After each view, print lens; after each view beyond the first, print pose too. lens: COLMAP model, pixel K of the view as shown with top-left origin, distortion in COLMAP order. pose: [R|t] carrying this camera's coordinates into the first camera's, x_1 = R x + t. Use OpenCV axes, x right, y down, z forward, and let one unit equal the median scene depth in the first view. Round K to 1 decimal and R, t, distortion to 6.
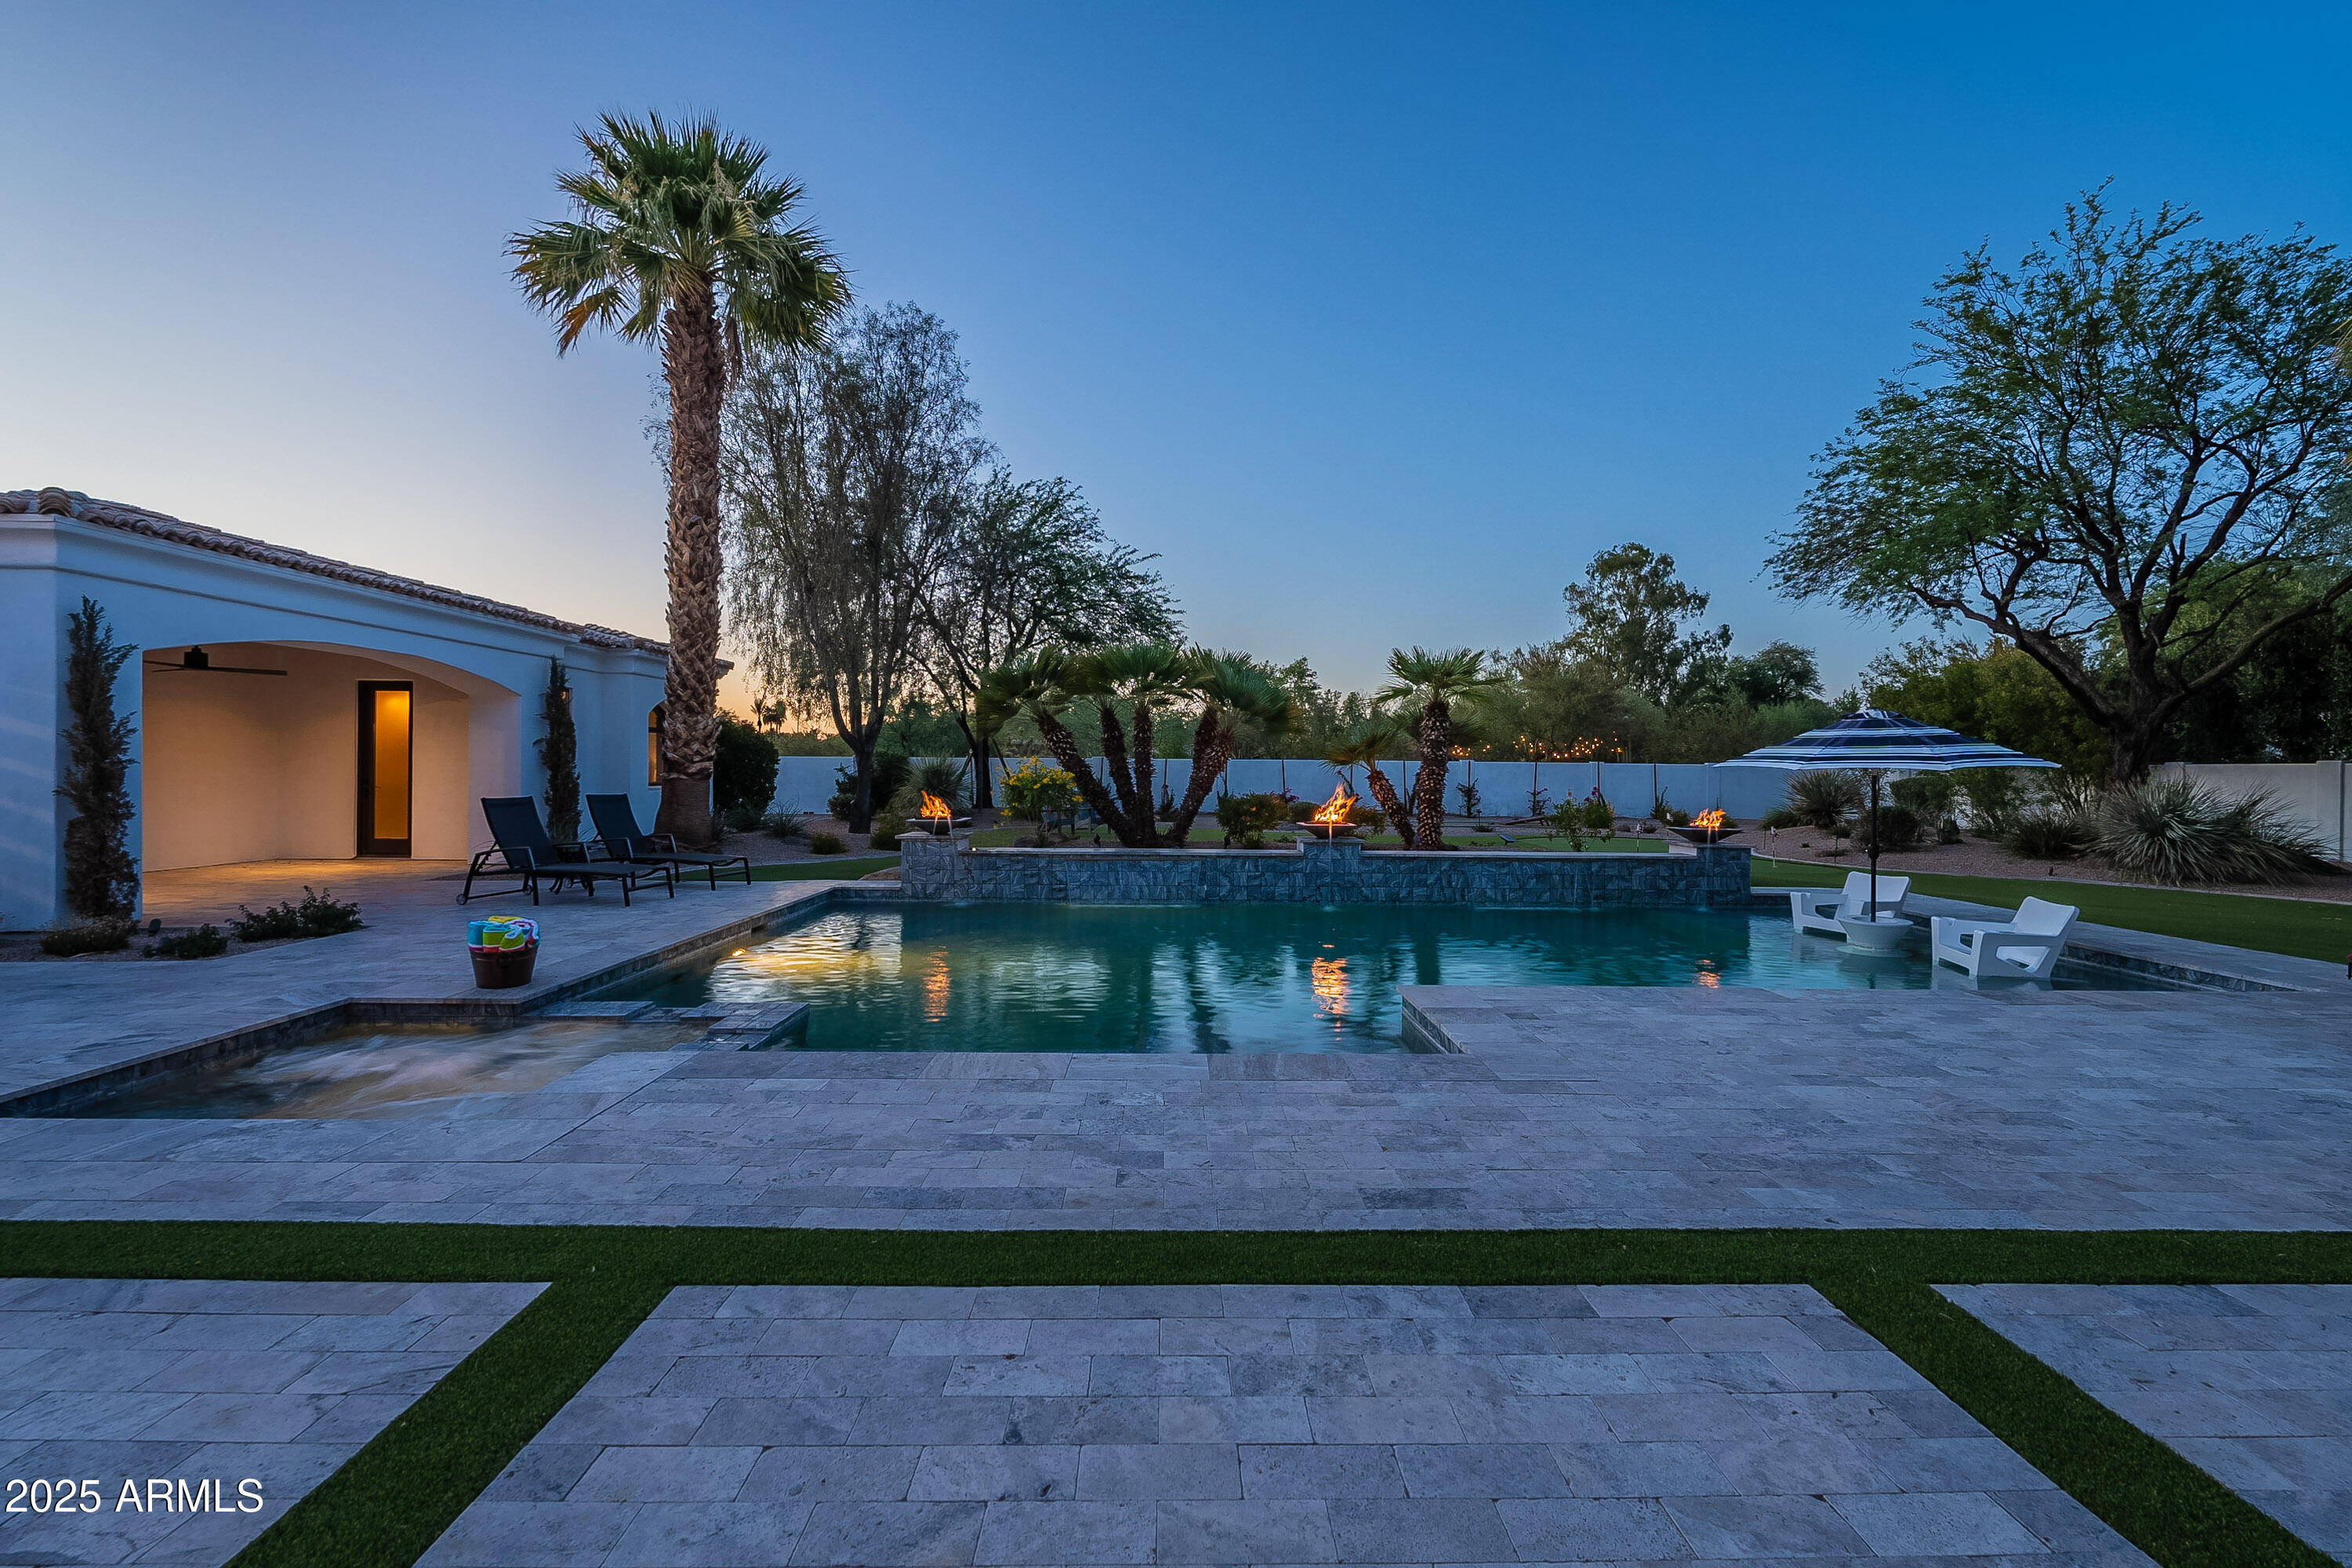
lens RADIAL K [[1041.6, 0, 1172.3], [0, 1041.6, 773.0], [0, 0, 1]] dist [-0.002428, -0.000198]
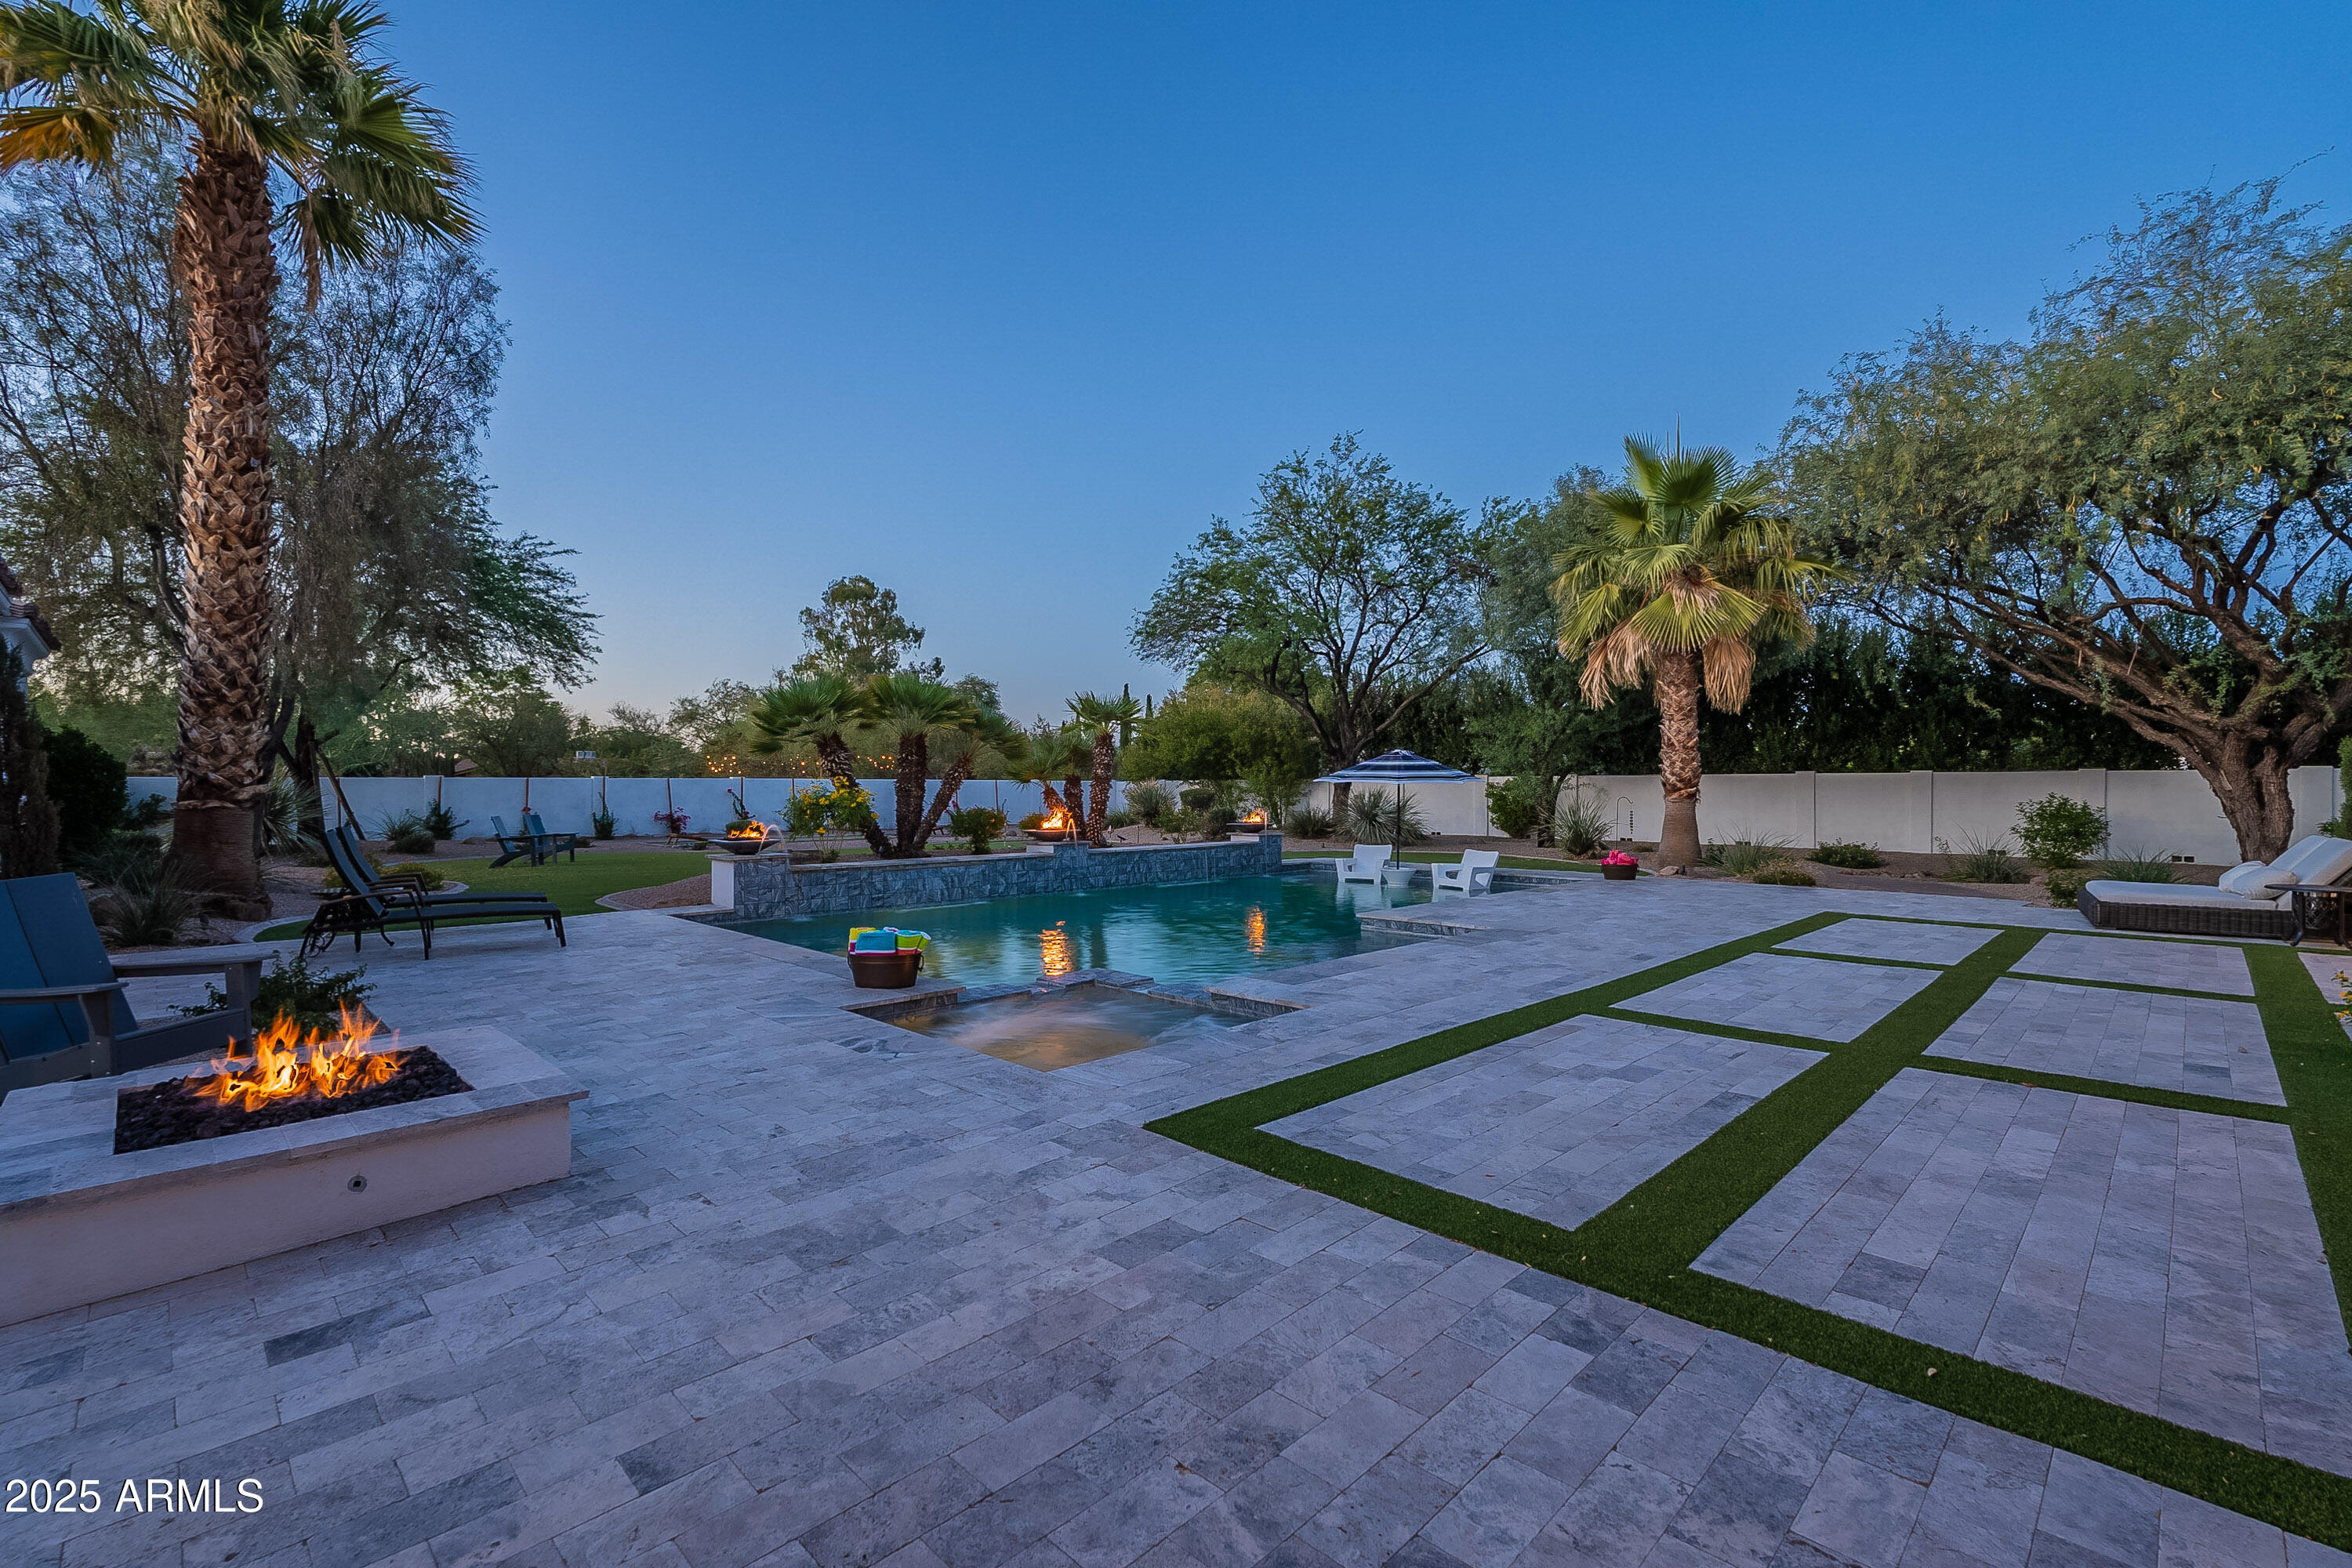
lens RADIAL K [[1041.6, 0, 1179.4], [0, 1041.6, 784.3], [0, 0, 1]] dist [-0.002428, -0.000198]
pose [[0.719139, -0.008004, 0.694820, -0.564200], [0.011940, 0.999928, -0.000839, -0.002853], [-0.694764, 0.008899, 0.719183, -0.006169]]
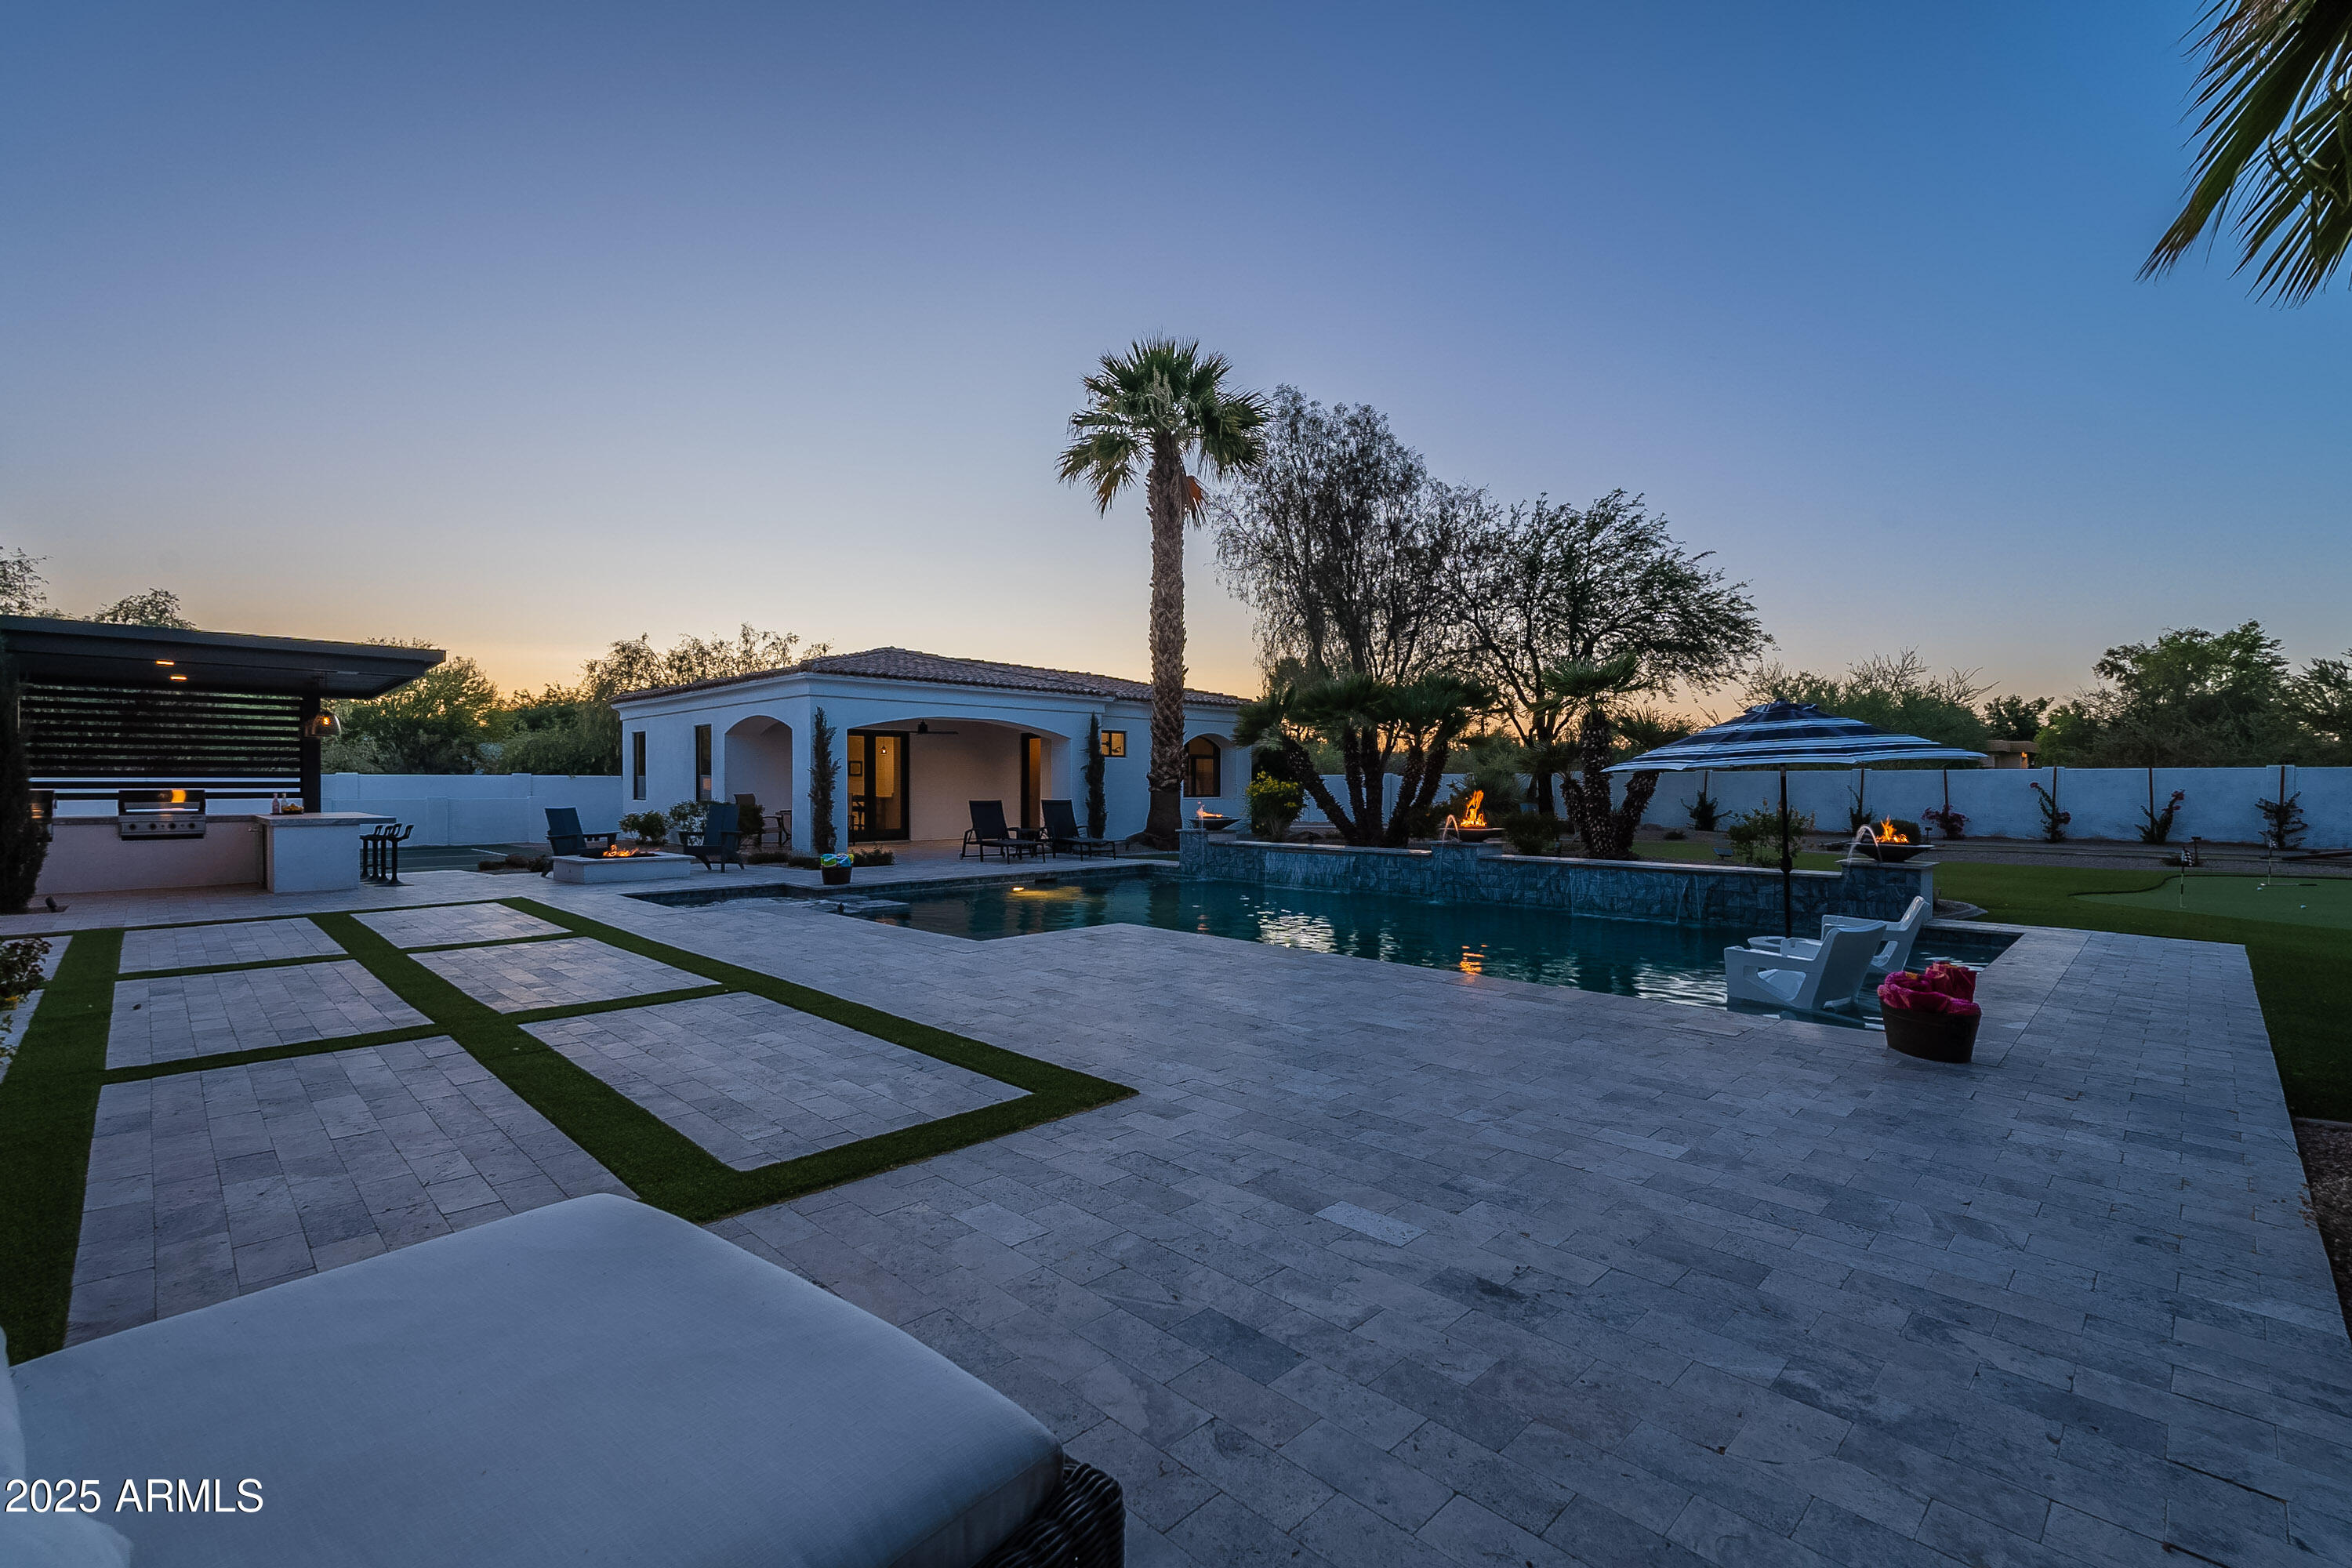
lens RADIAL K [[1041.6, 0, 1185.1], [0, 1041.6, 779.4], [0, 0, 1]] dist [-0.002428, -0.000198]
pose [[0.697026, -0.010685, -0.716966, 0.671669], [0.002907, 0.999923, -0.012077, 0.008105], [0.717040, 0.006334, 0.697003, 0.011595]]
